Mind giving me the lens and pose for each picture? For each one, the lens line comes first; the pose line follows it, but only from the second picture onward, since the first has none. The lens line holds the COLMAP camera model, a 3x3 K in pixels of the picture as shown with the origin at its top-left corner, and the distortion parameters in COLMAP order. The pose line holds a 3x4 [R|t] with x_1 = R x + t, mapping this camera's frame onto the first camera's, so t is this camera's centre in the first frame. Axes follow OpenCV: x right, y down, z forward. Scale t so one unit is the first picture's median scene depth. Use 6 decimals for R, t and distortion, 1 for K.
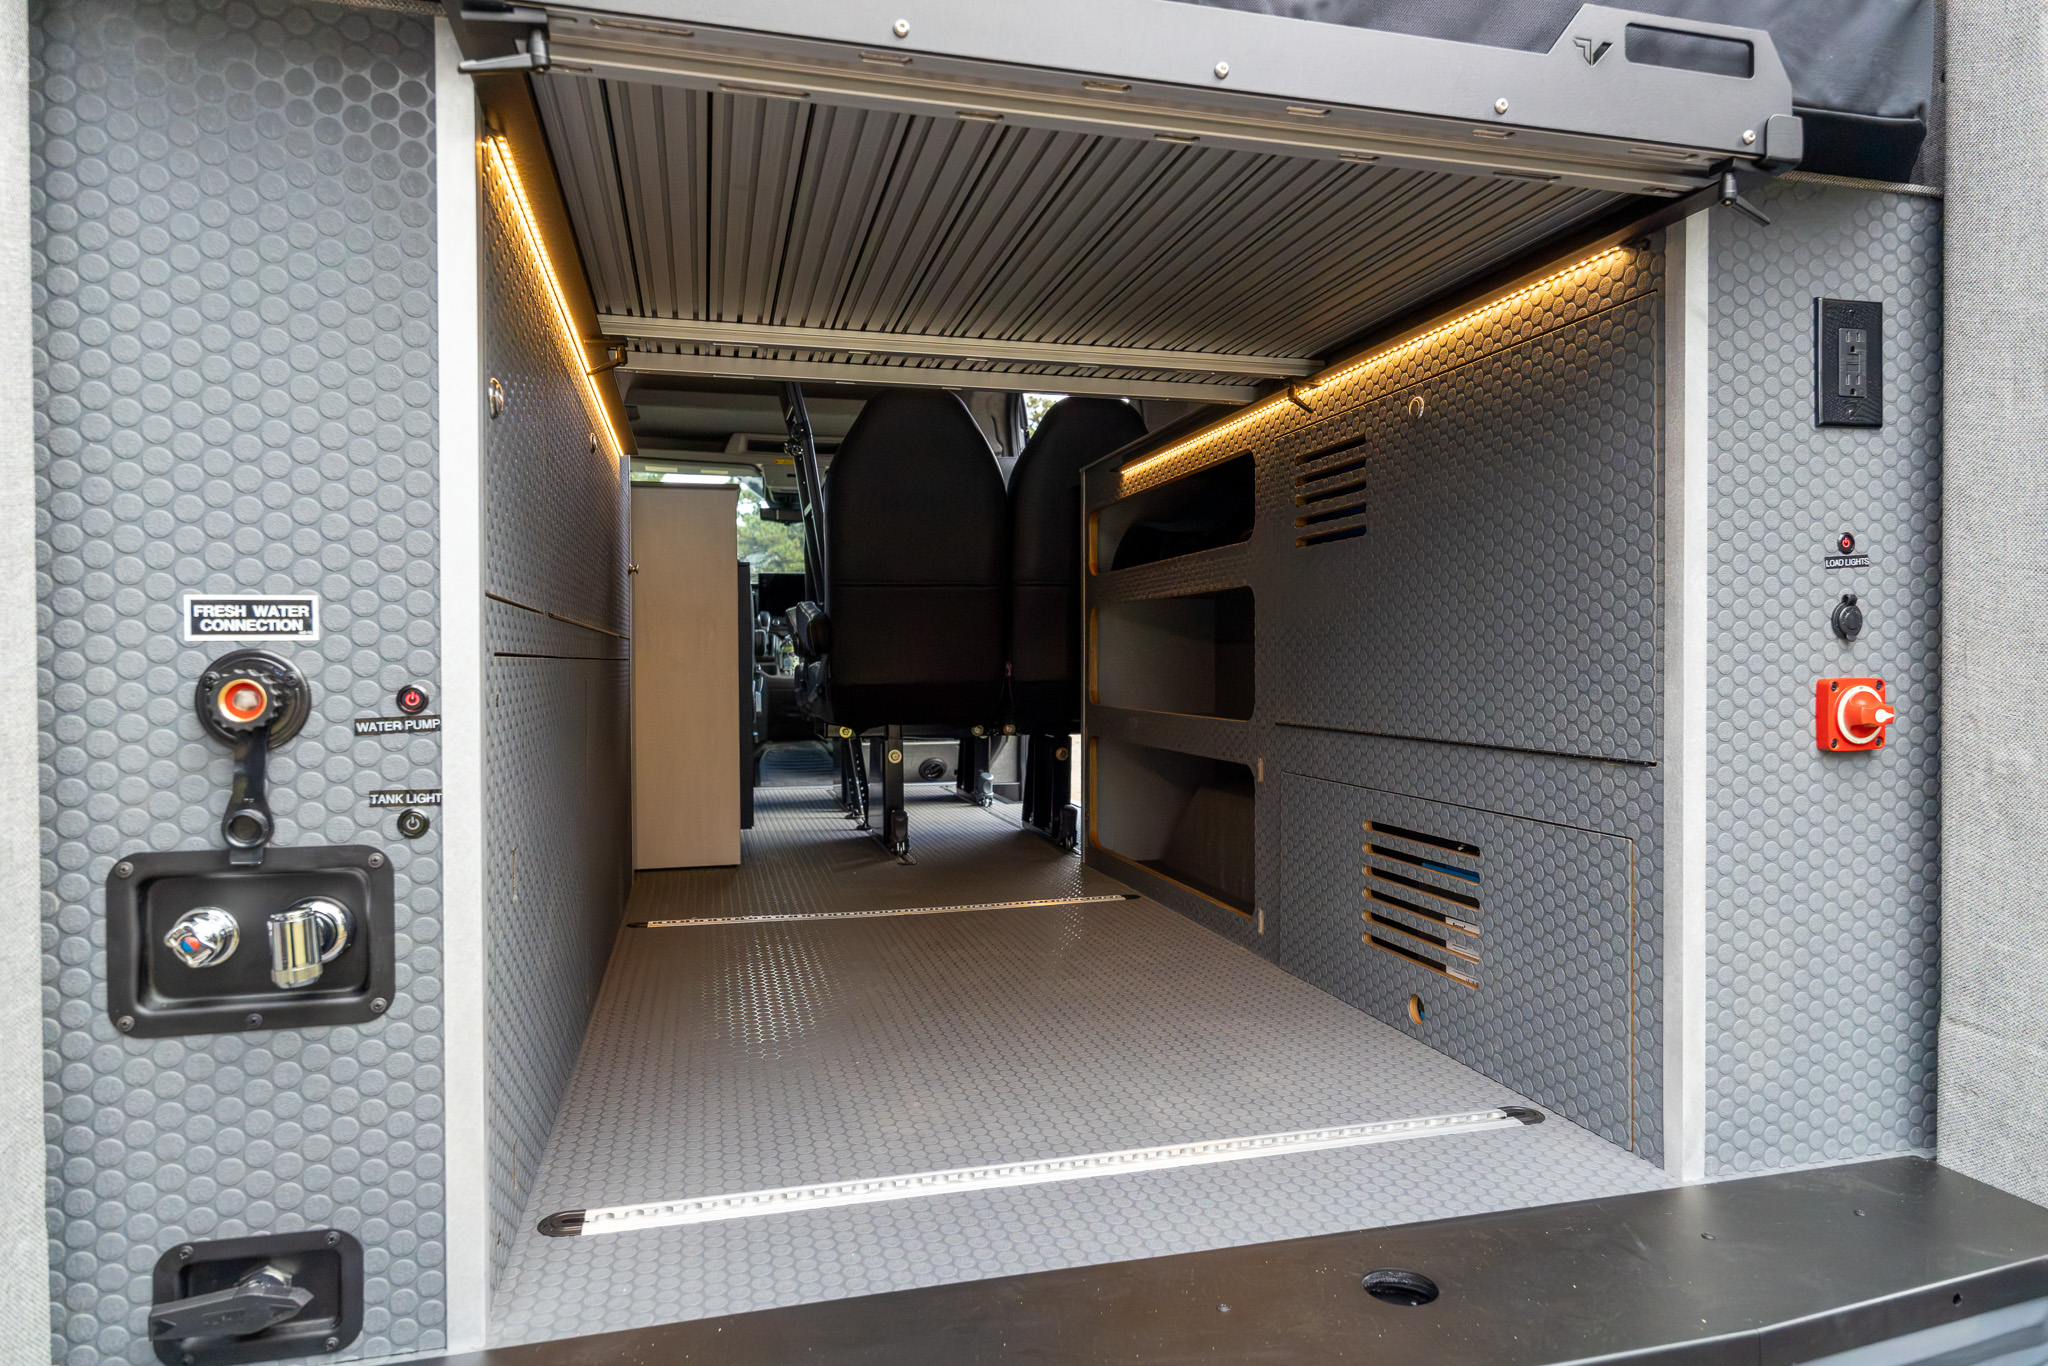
lens RADIAL K [[1219.3, 0, 1023.5], [0, 1219.3, 667.3], [0, 0, 1]] dist [-0.002699, -0.001855]
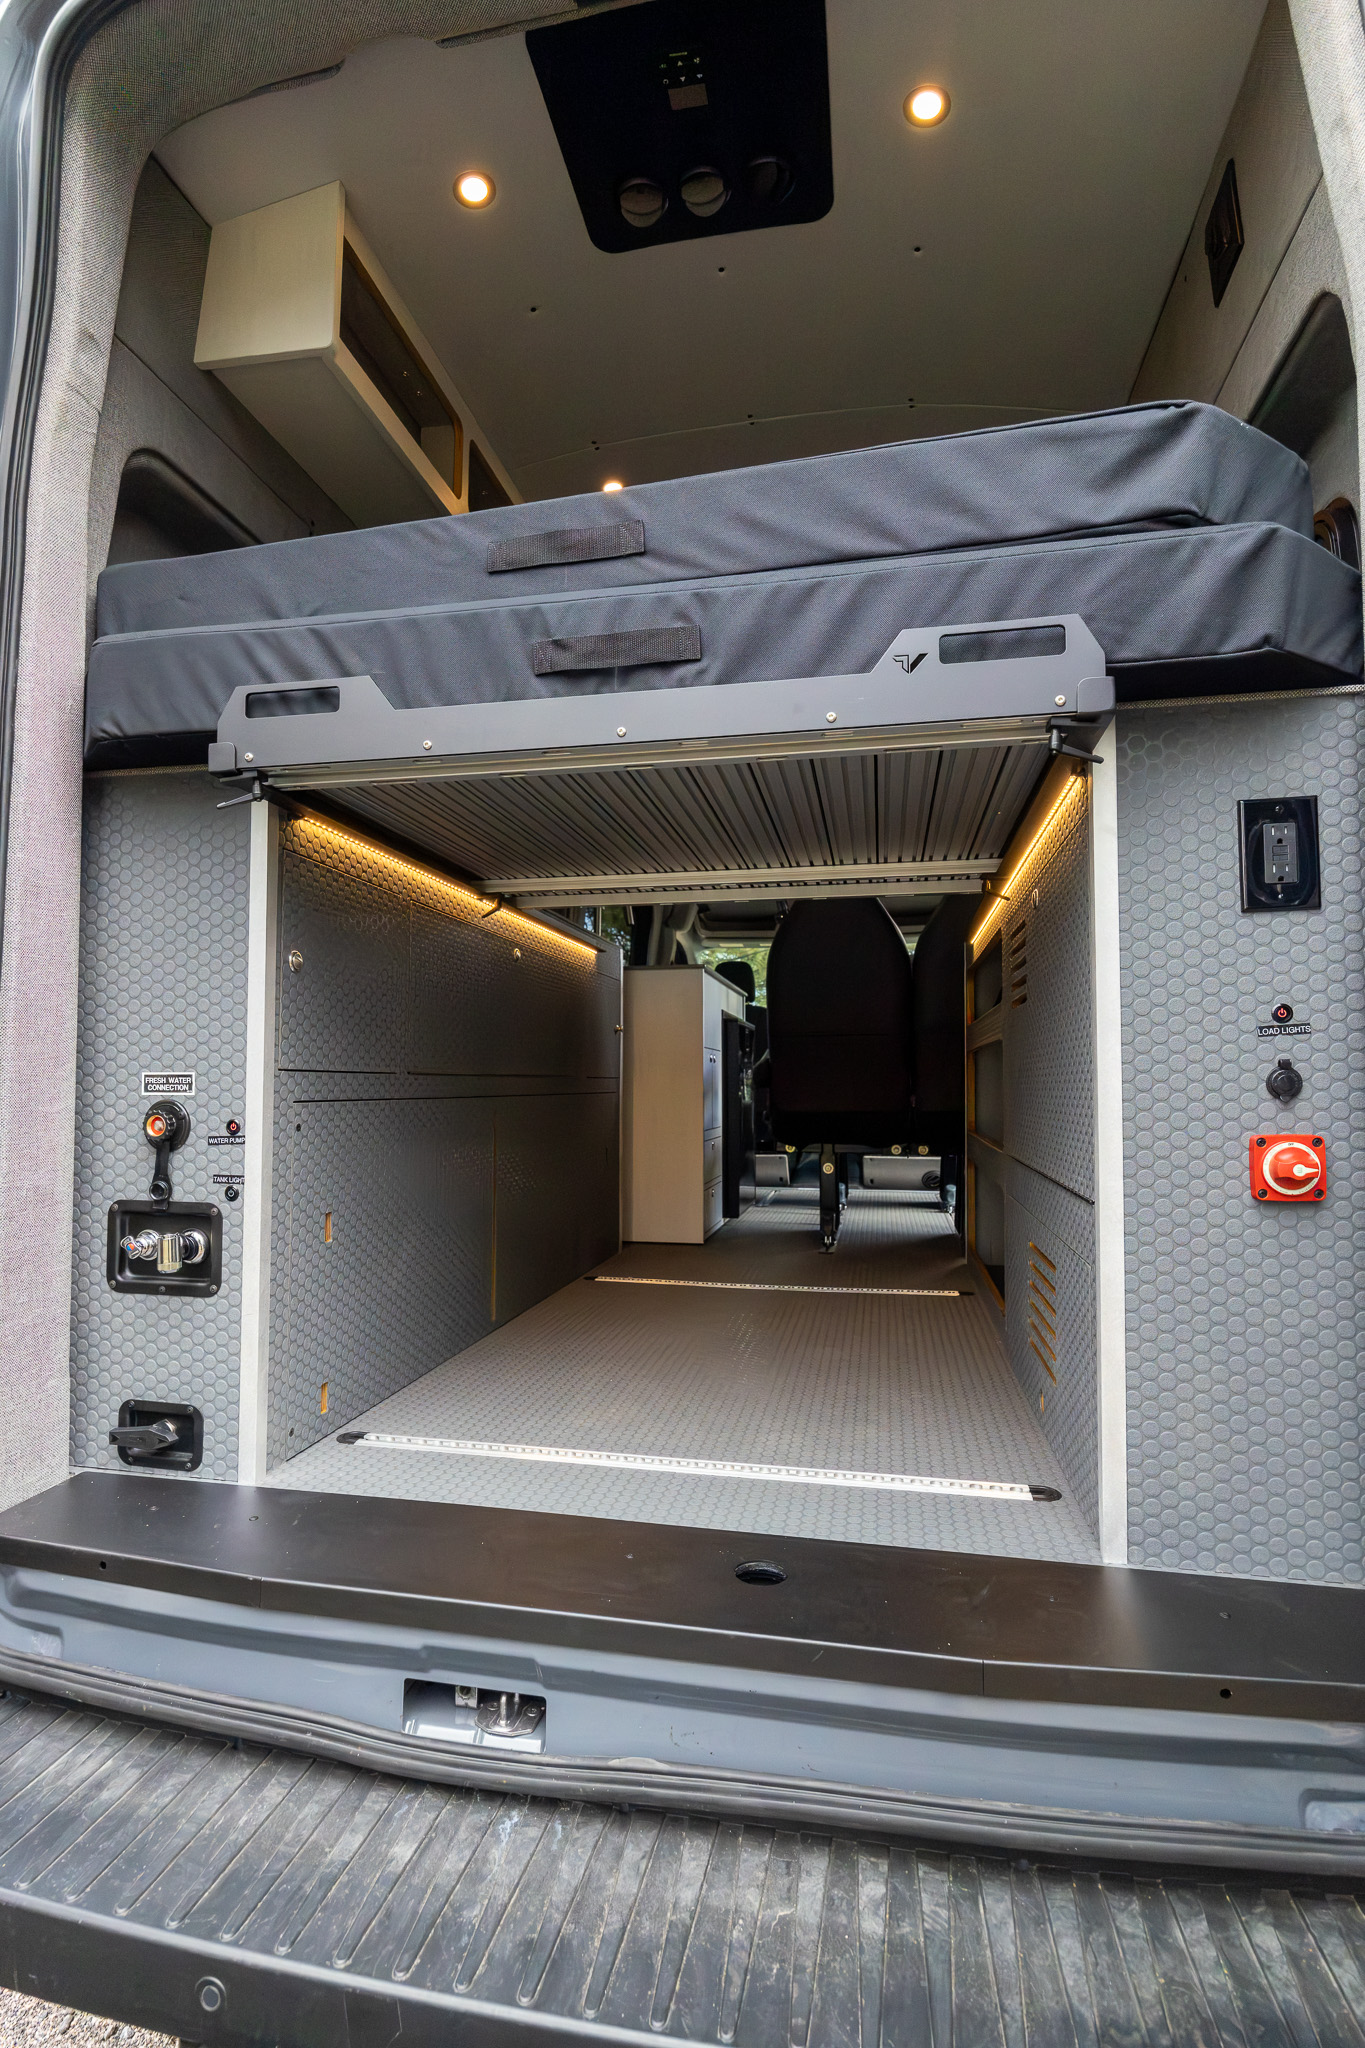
lens RADIAL K [[1011.2, 0, 676.0], [0, 1011.2, 1033.7], [0, 0, 1]] dist [-0.006578, -0.000521]
pose [[0.895351, -0.015421, -0.445094, 0.727103], [-0.007880, 0.998695, -0.050454, -0.039643], [0.445291, 0.048681, 0.894061, -0.089230]]
